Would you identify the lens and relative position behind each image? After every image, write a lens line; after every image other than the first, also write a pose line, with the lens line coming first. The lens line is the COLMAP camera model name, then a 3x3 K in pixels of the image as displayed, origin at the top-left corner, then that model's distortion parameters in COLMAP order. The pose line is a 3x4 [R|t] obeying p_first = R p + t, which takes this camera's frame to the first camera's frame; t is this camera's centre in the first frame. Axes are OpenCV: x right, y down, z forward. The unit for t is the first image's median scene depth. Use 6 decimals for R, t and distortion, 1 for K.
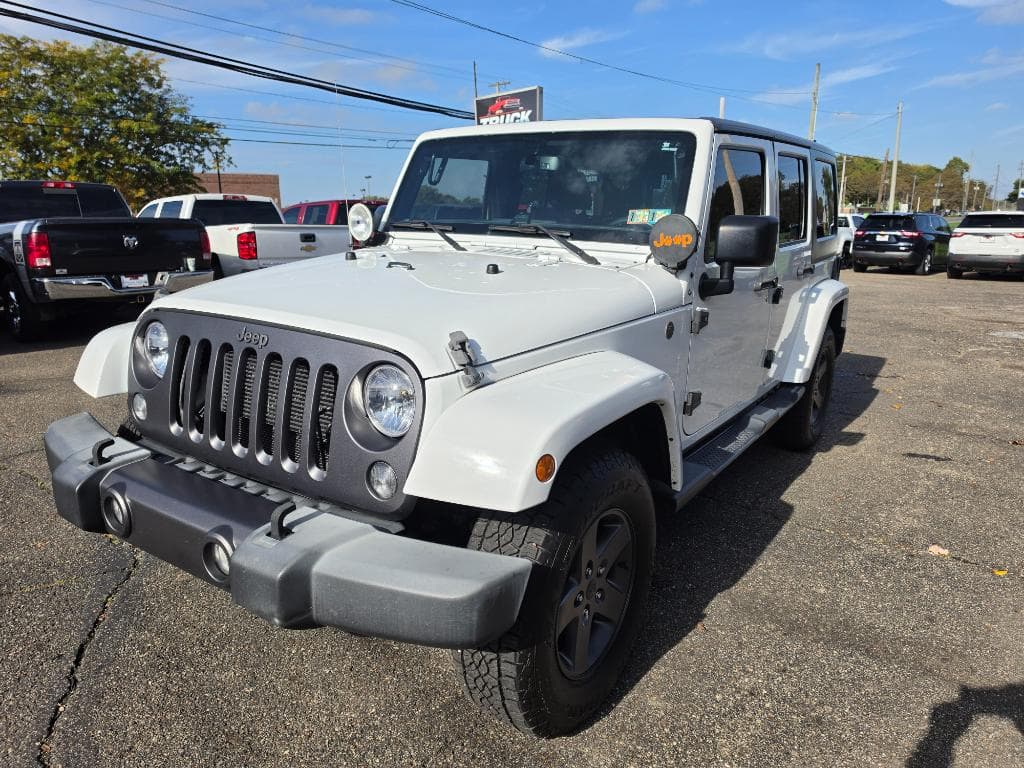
lens RADIAL K [[724.8, 0, 512.0], [0, 724.8, 384.0], [0, 0, 1]] dist [0.000222, -0.021386]
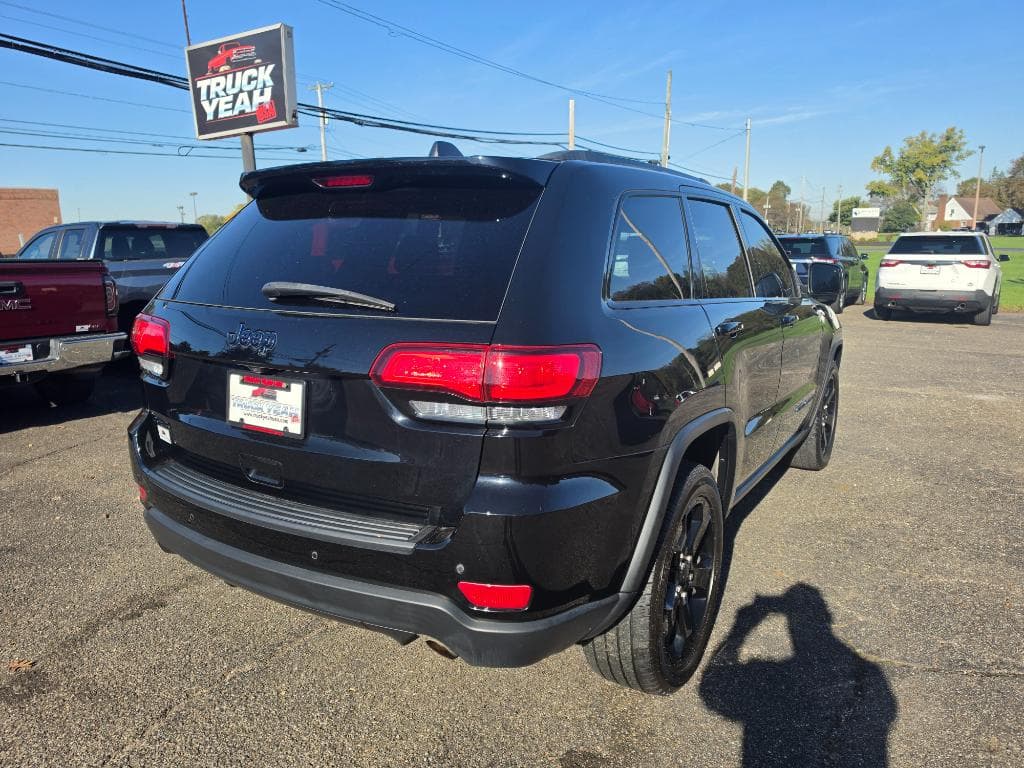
lens RADIAL K [[724.8, 0, 512.0], [0, 724.8, 384.0], [0, 0, 1]] dist [0.000222, -0.021386]
pose [[0.980582, -0.040877, 0.191800, 0.088395], [0.045928, 0.998703, -0.021962, -0.090506], [-0.190654, 0.030344, 0.981188, 0.371589]]
